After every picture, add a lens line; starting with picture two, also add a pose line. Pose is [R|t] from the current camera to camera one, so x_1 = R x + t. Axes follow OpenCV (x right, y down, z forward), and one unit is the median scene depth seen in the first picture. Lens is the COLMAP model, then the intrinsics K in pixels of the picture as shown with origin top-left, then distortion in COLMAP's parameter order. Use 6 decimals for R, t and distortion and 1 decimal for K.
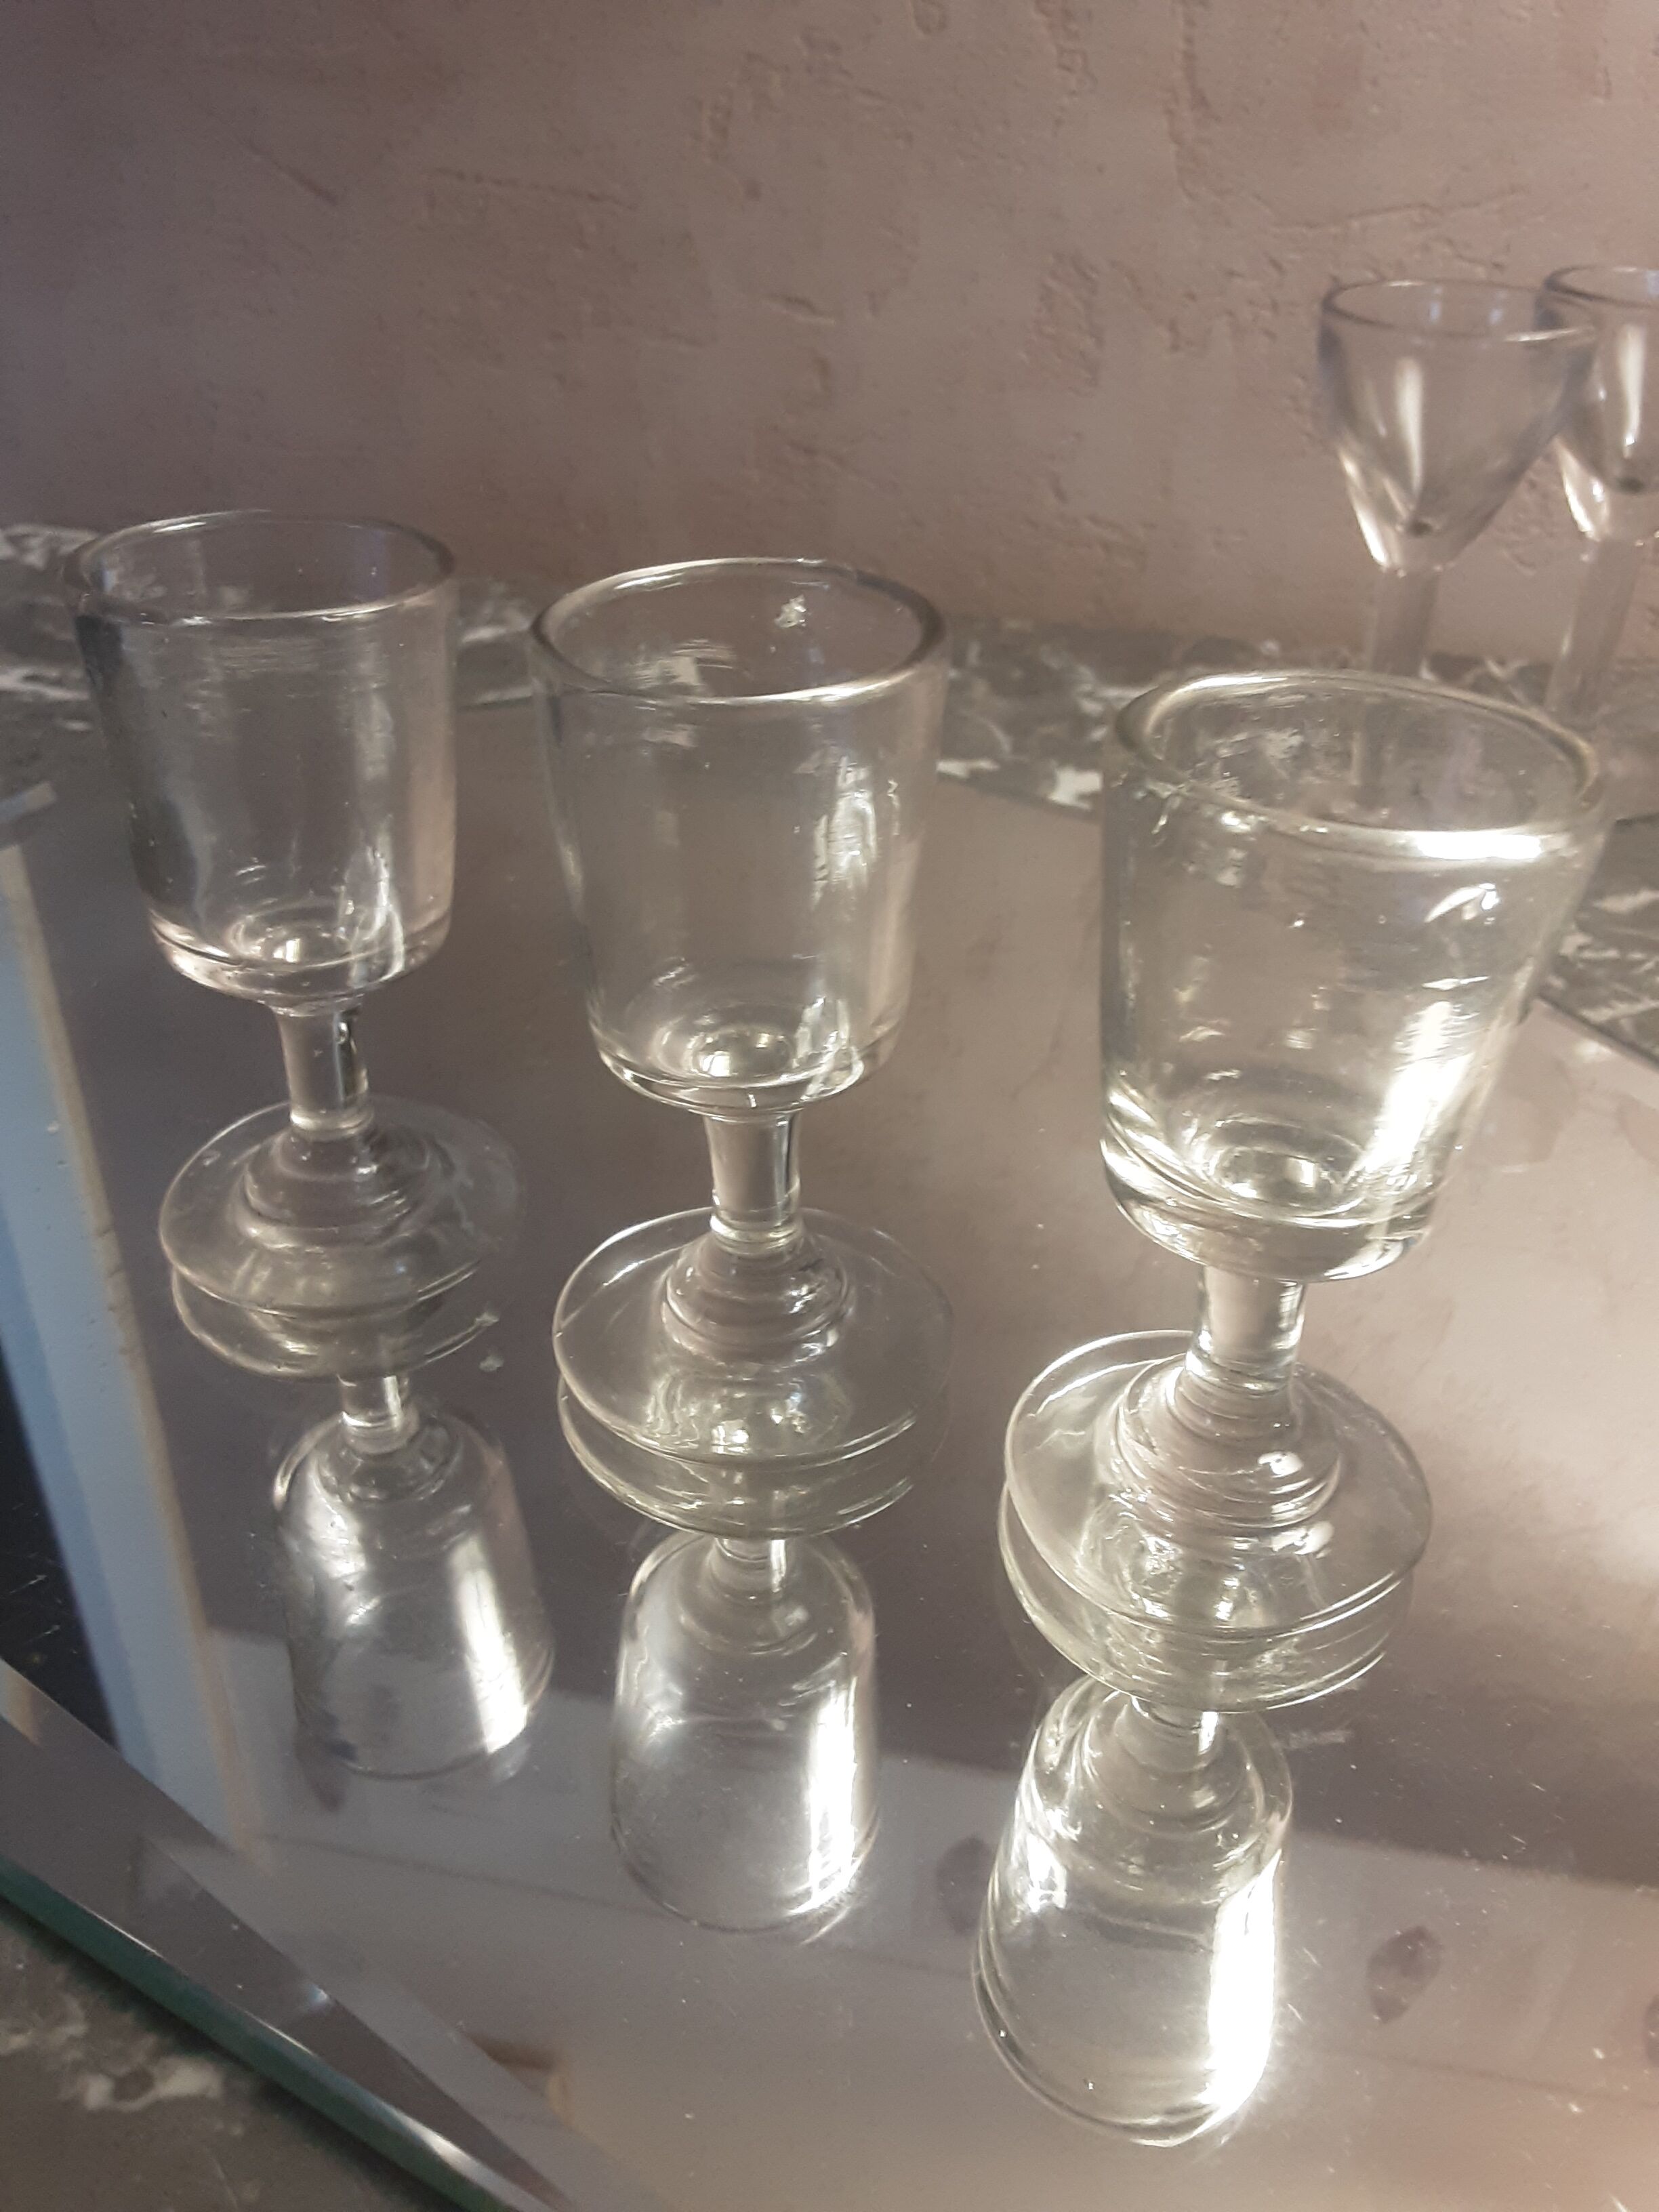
lens RADIAL K [[1816.2, 0, 828.6], [0, 1816.2, 1087.5], [0, 0, 1]] dist [0.115918, -0.180738]
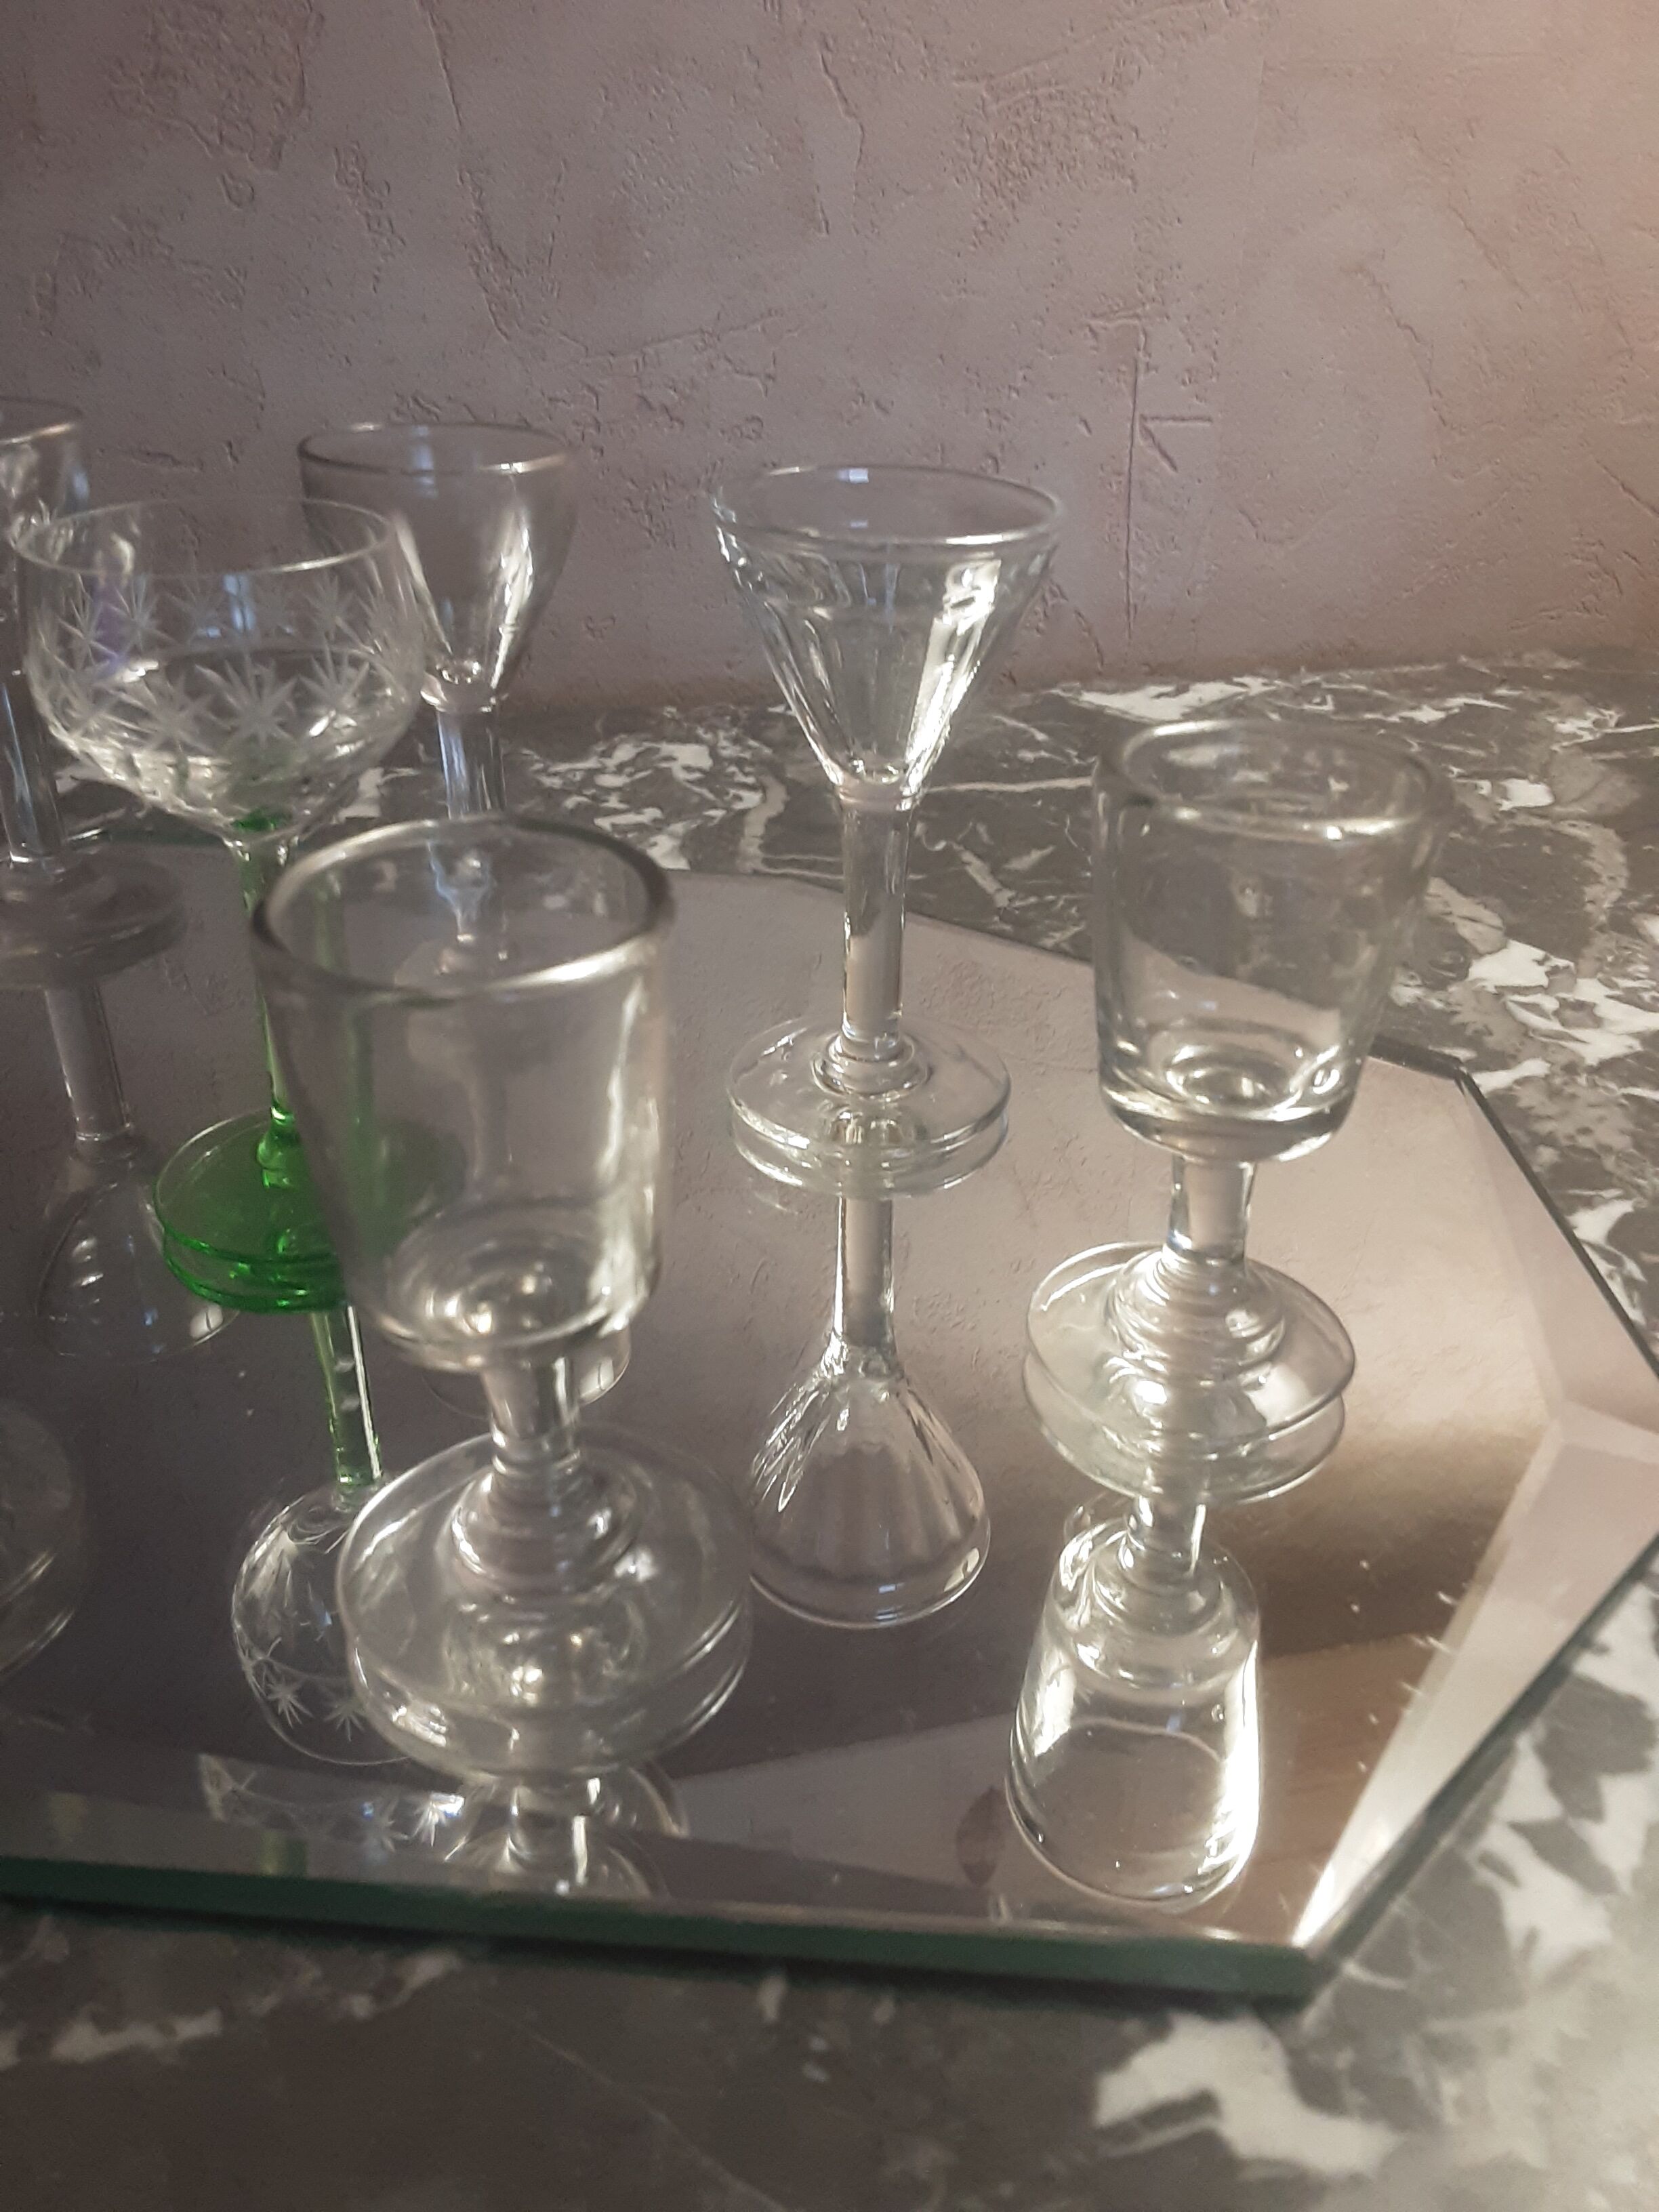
lens RADIAL K [[1816.2, 0, 833.0], [0, 1816.2, 1103.4], [0, 0, 1]] dist [0.115918, -0.180738]
pose [[0.903129, -0.224060, 0.366271, -0.146471], [0.238042, 0.971228, 0.007181, 0.018330], [-0.357341, 0.080702, 0.930481, -0.095203]]
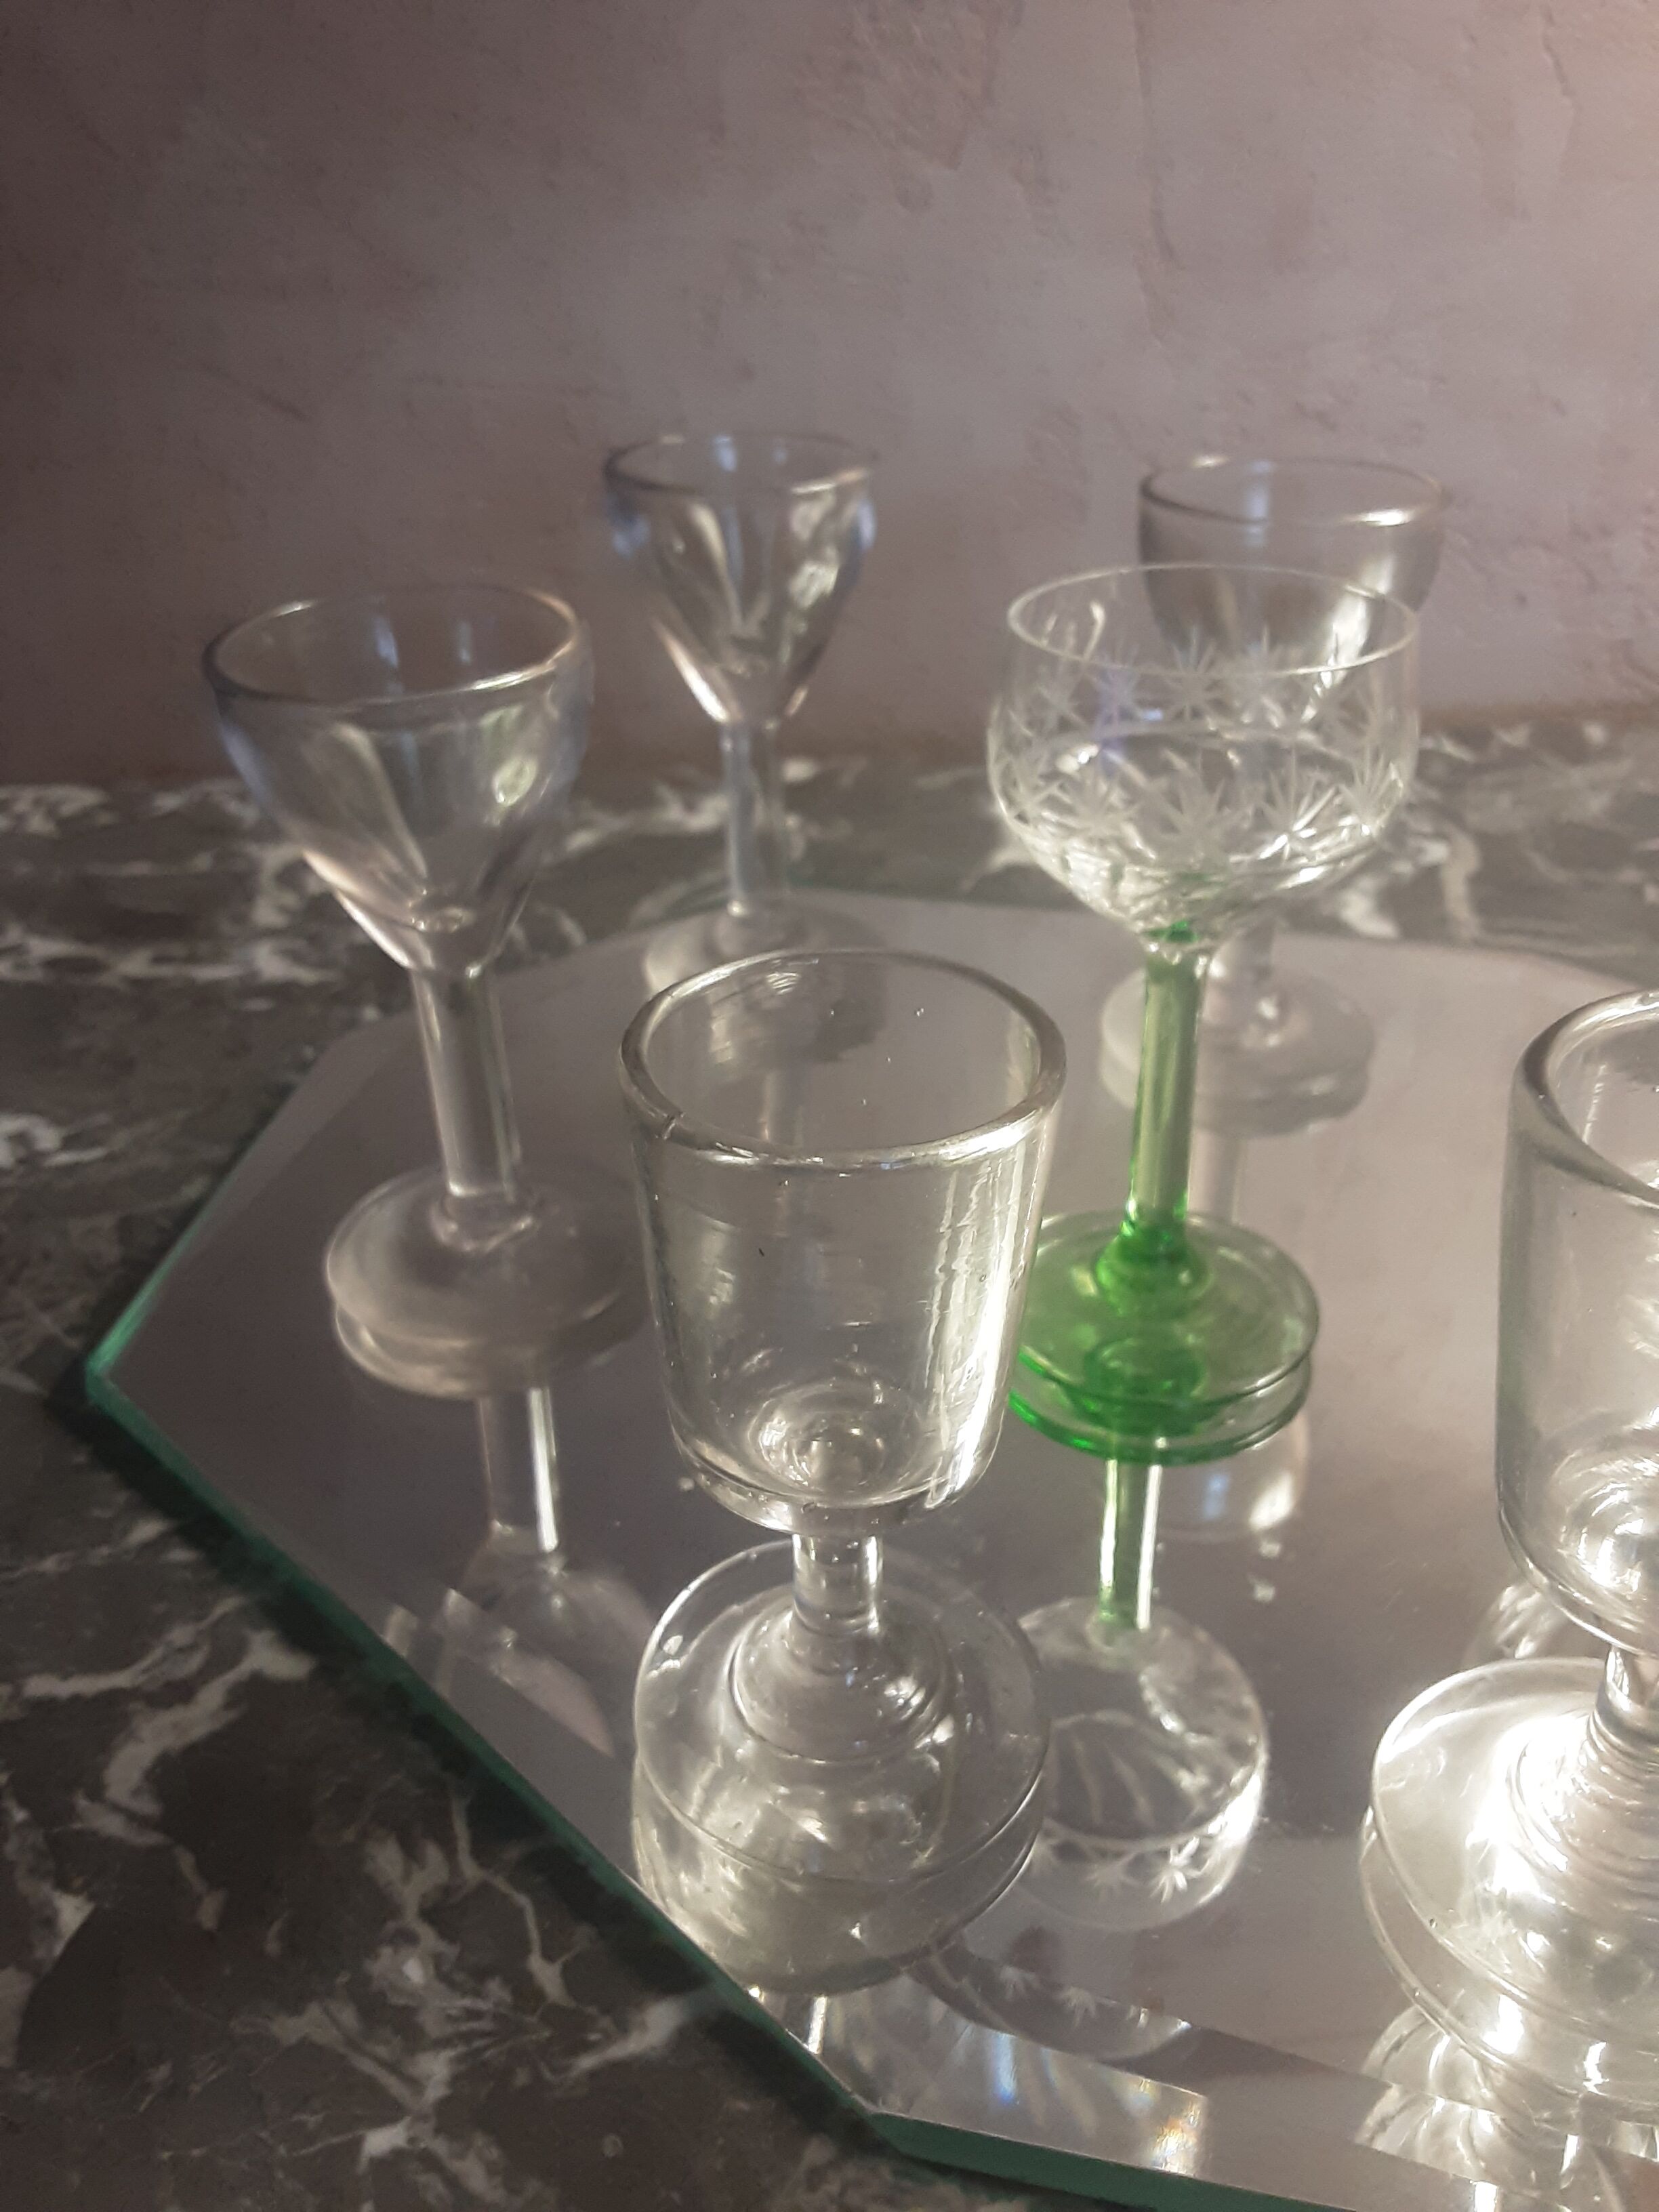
lens RADIAL K [[1816.2, 0, 812.1], [0, 1816.2, 1111.1], [0, 0, 1]] dist [0.115918, -0.180738]
pose [[0.961539, -0.175701, 0.211122, -0.302423], [0.181597, 0.983334, -0.008713, -0.072541], [-0.206072, 0.046717, 0.977421, 0.021282]]
